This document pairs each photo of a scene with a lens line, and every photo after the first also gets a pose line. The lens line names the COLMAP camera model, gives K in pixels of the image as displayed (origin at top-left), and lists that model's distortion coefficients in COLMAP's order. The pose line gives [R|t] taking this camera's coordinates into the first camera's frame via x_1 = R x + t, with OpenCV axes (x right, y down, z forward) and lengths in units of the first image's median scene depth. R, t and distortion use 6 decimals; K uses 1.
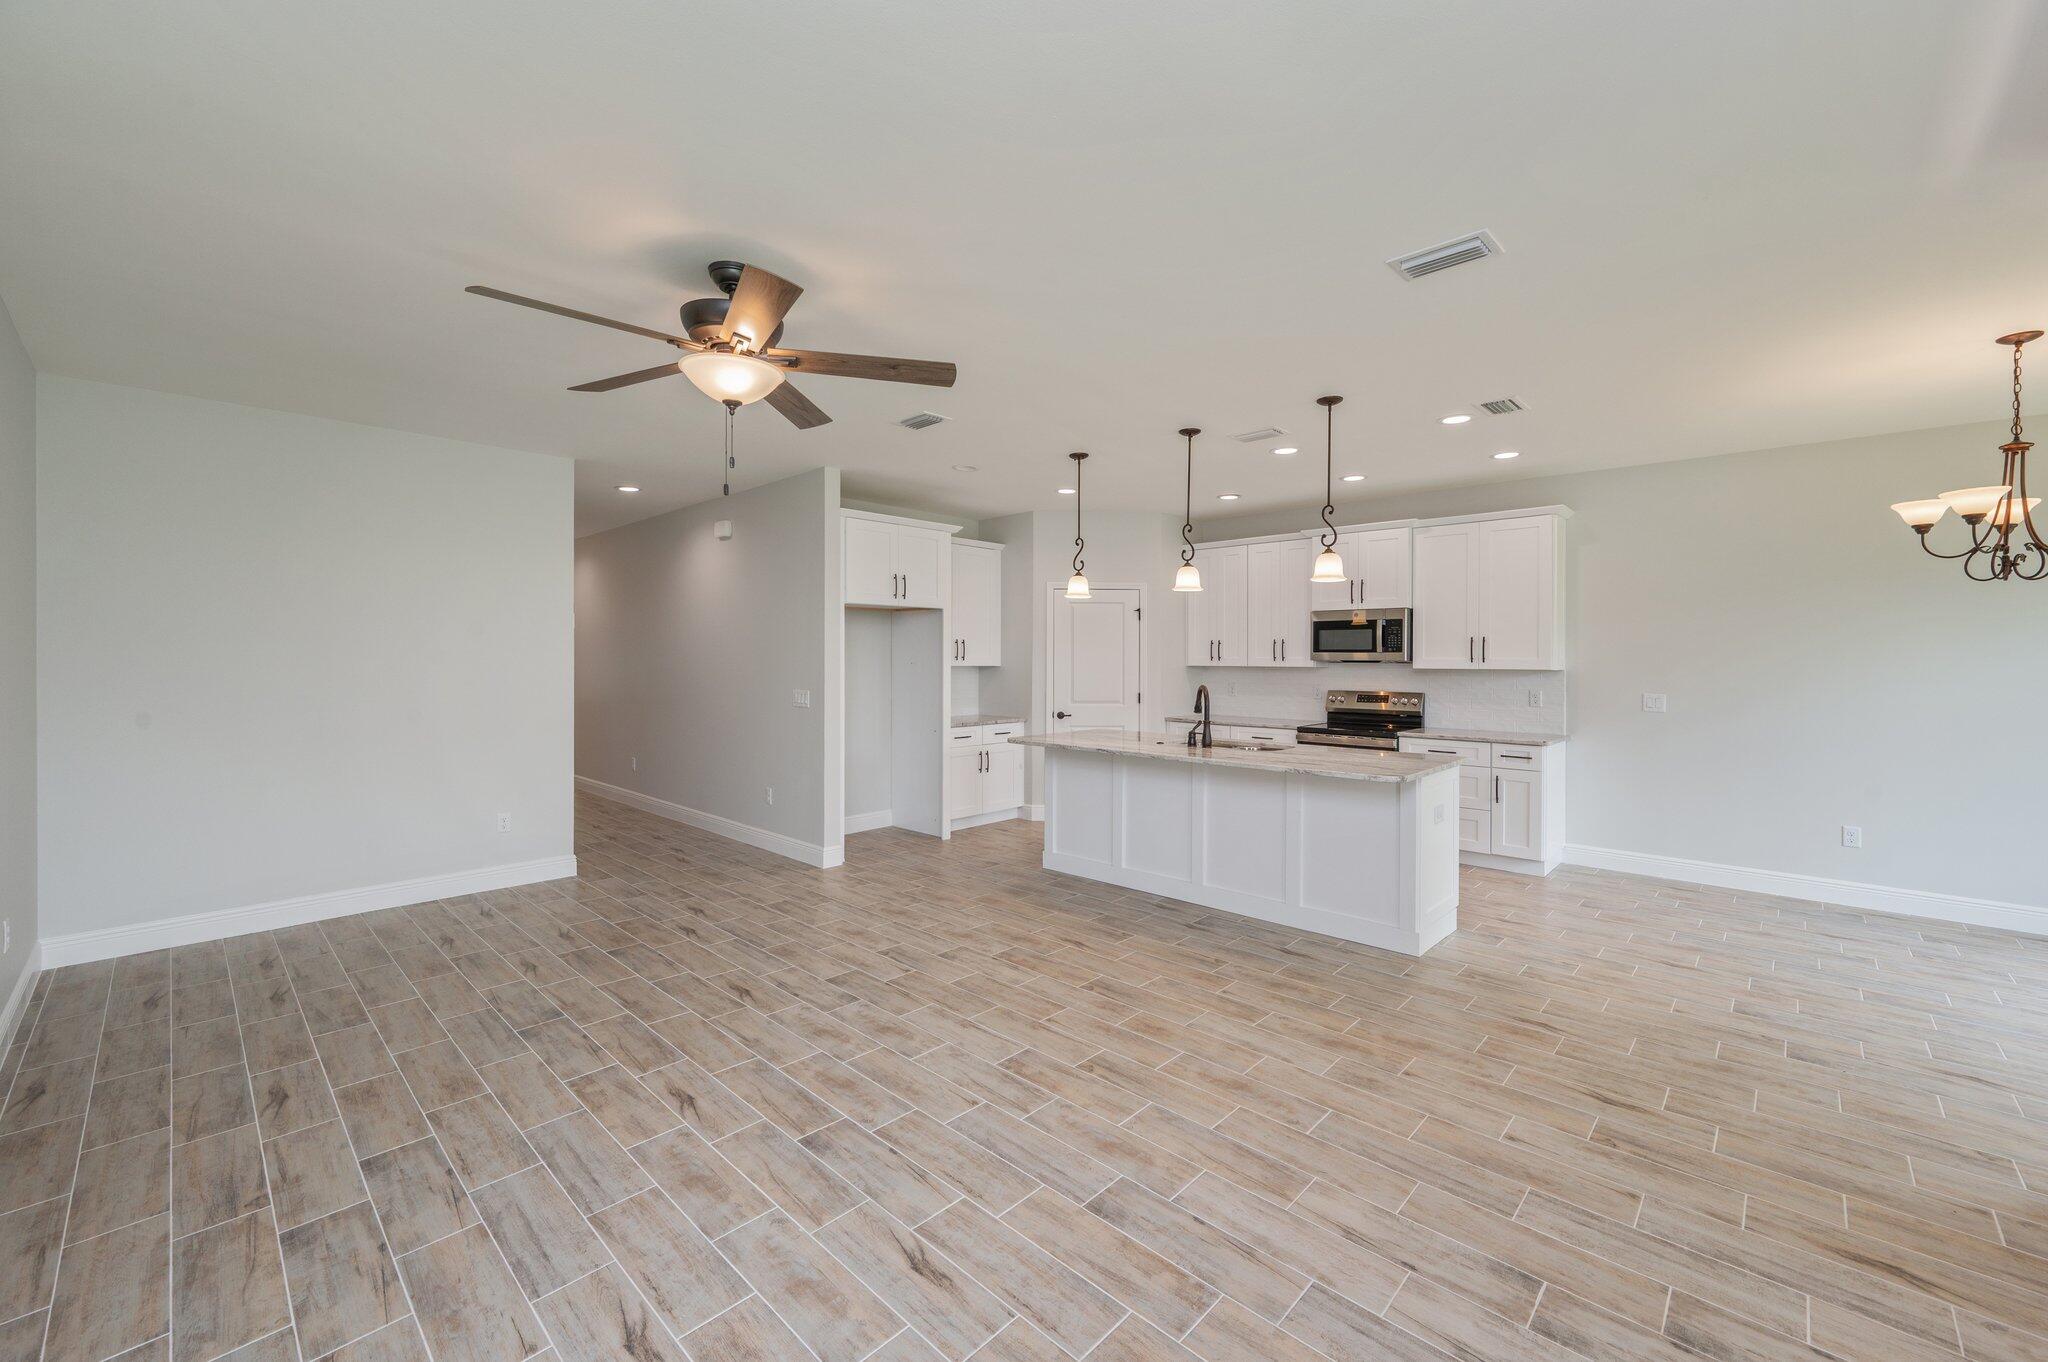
lens RADIAL K [[818.2, 0, 1025.2], [0, 818.2, 659.0], [0, 0, 1]] dist [-0.000804, -0.000006]
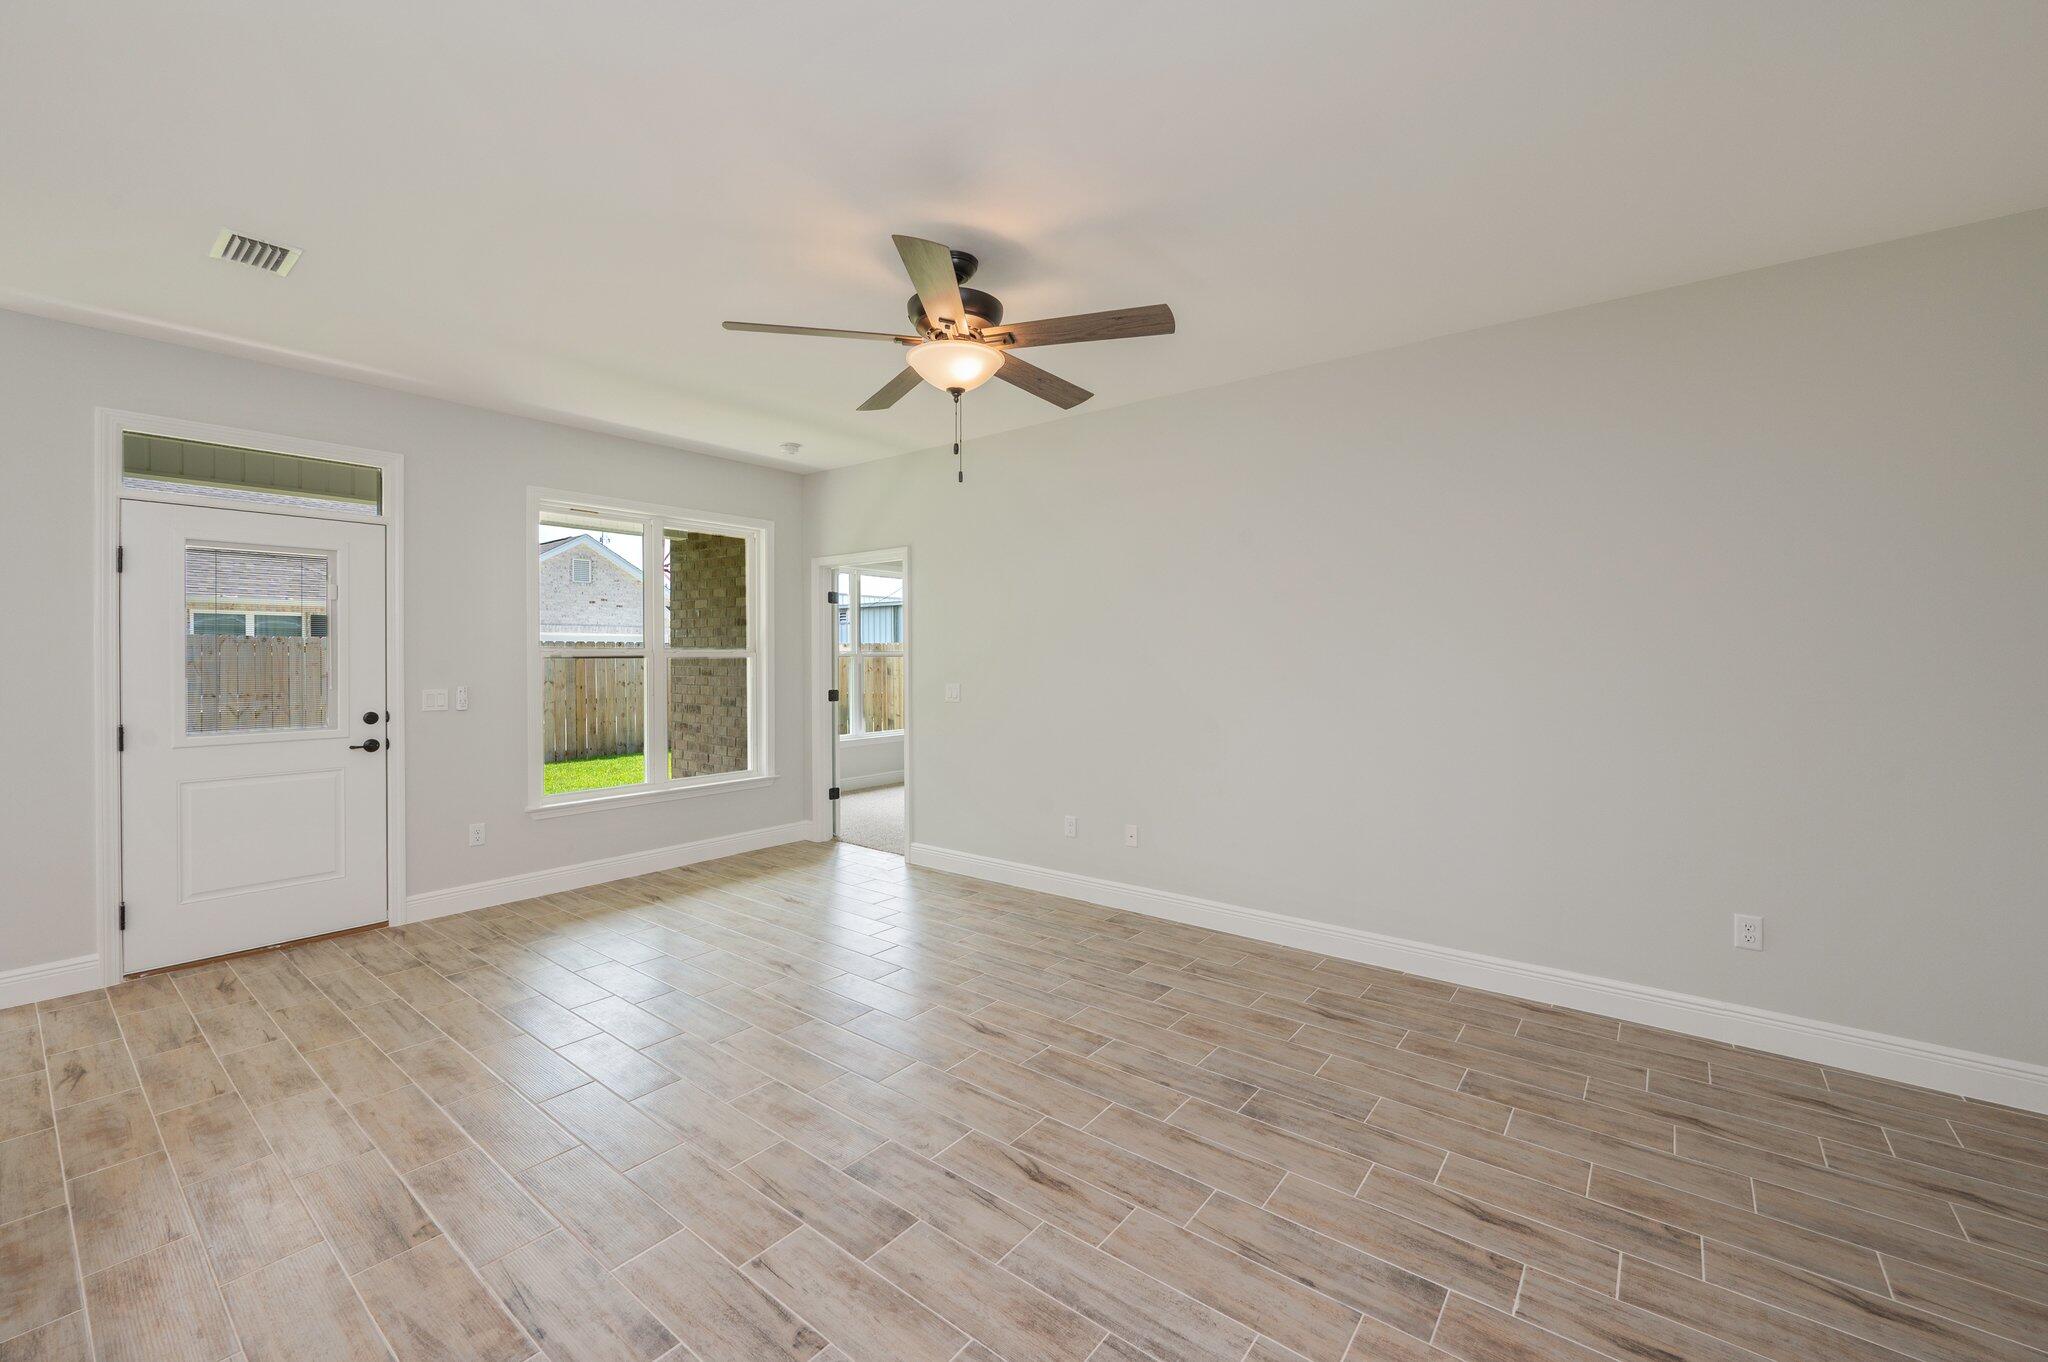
lens RADIAL K [[820.5, 0, 1036.9], [0, 820.5, 671.2], [0, 0, 1]] dist [-0.001342, -0.000097]
pose [[-0.994513, 0.000803, -0.104607, -0.272265], [-0.001202, 0.999817, 0.019108, 0.013673], [0.104603, 0.019129, -0.994330, 1.571966]]
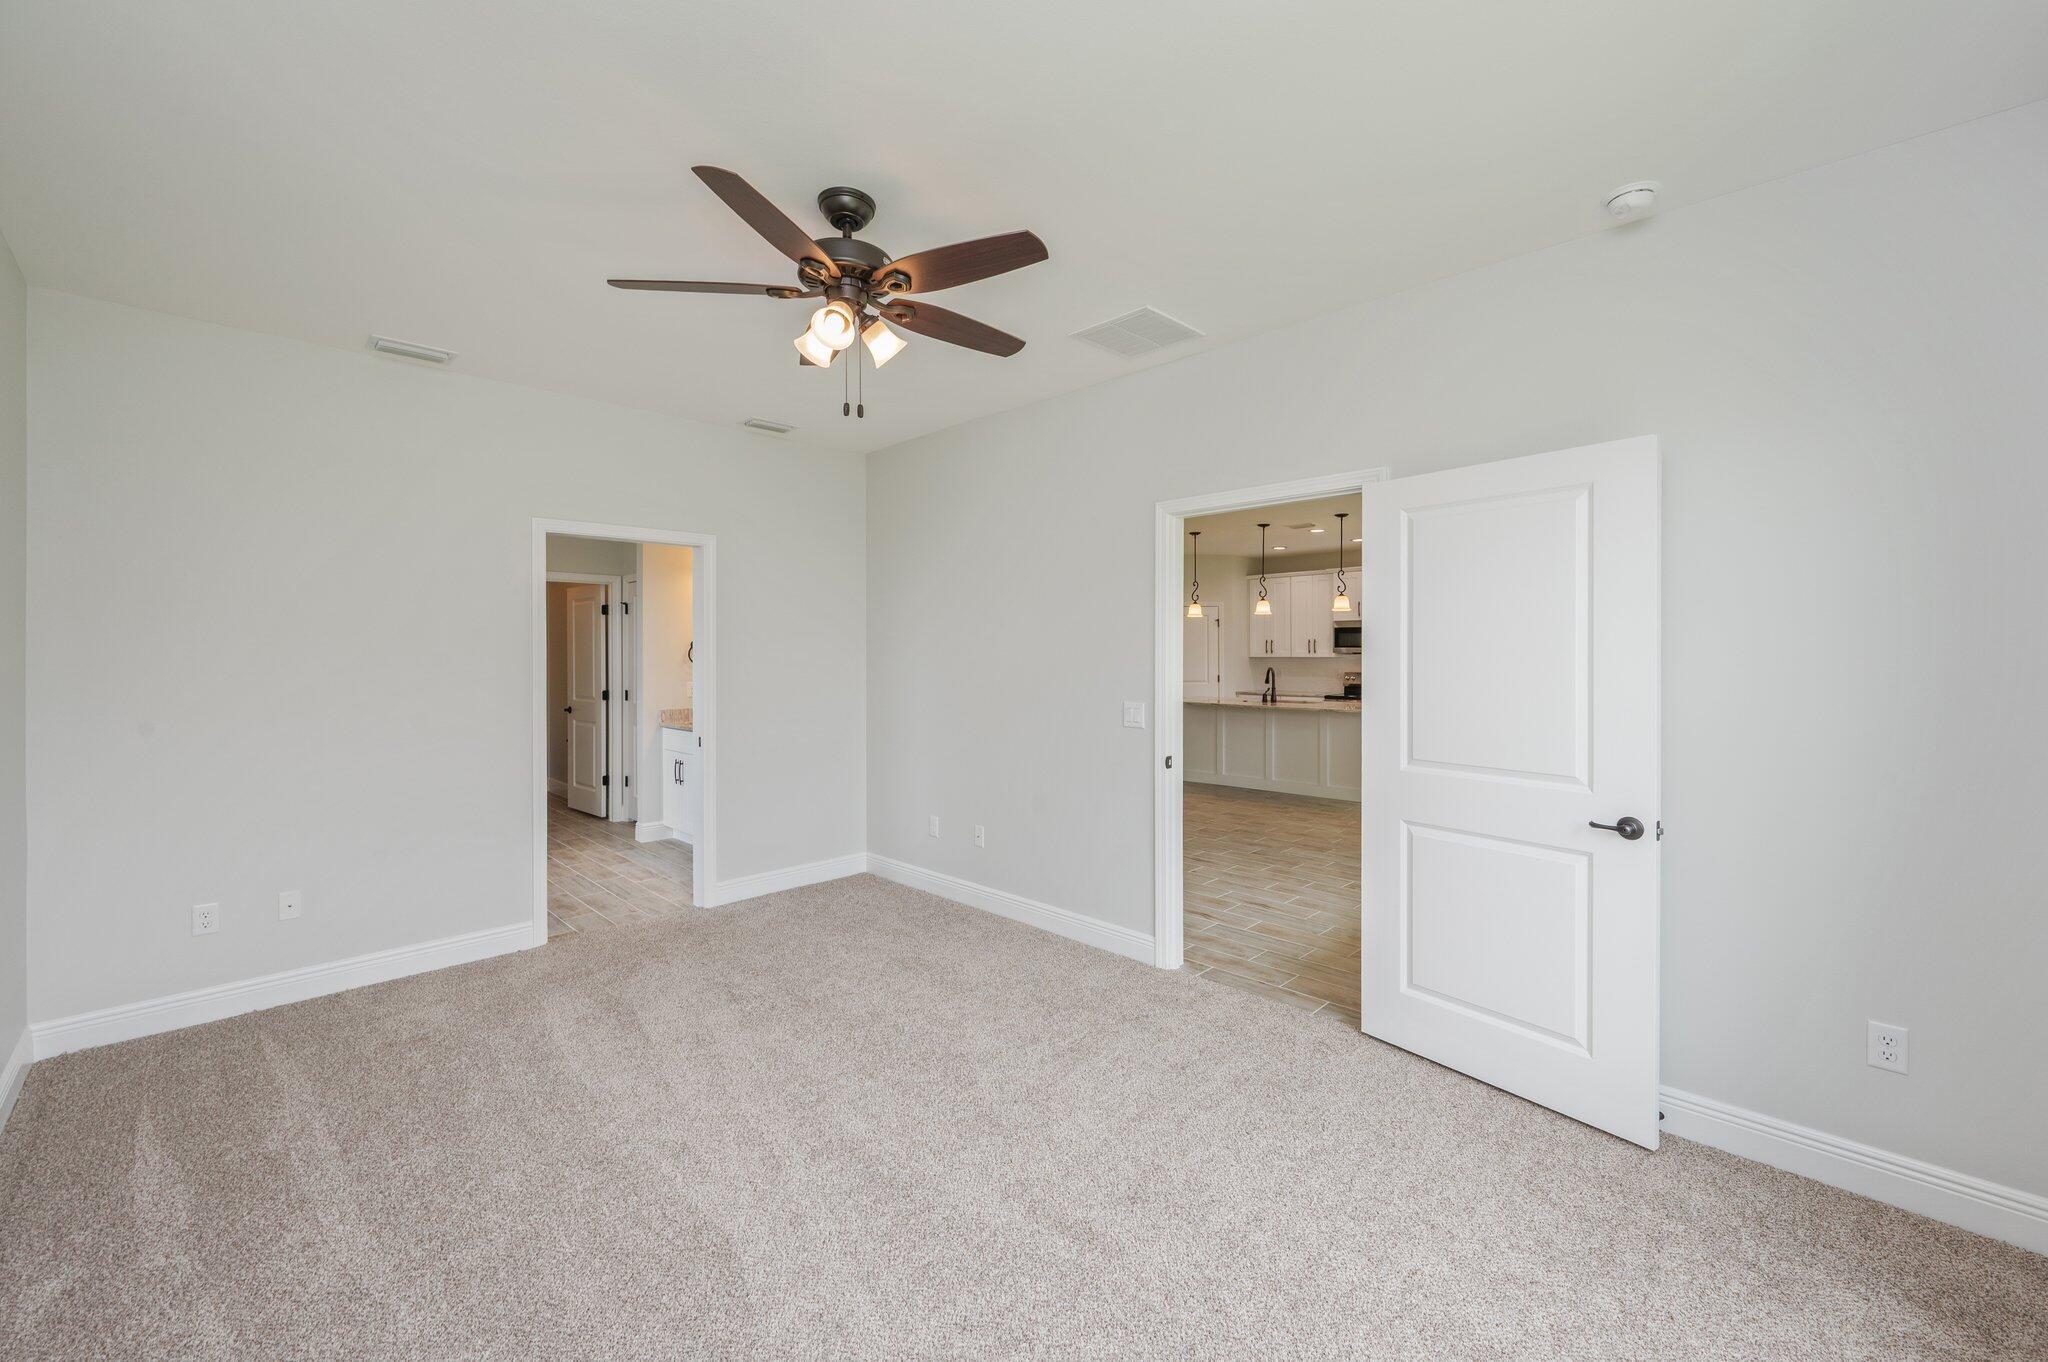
lens RADIAL K [[818.2, 0, 1025.2], [0, 818.2, 659.0], [0, 0, 1]] dist [-0.000804, -0.000006]
pose [[0.999659, -0.007089, -0.025141, -0.360300], [0.007211, 0.999963, 0.004776, 0.003378], [0.025106, -0.004956, 0.999673, -1.041950]]
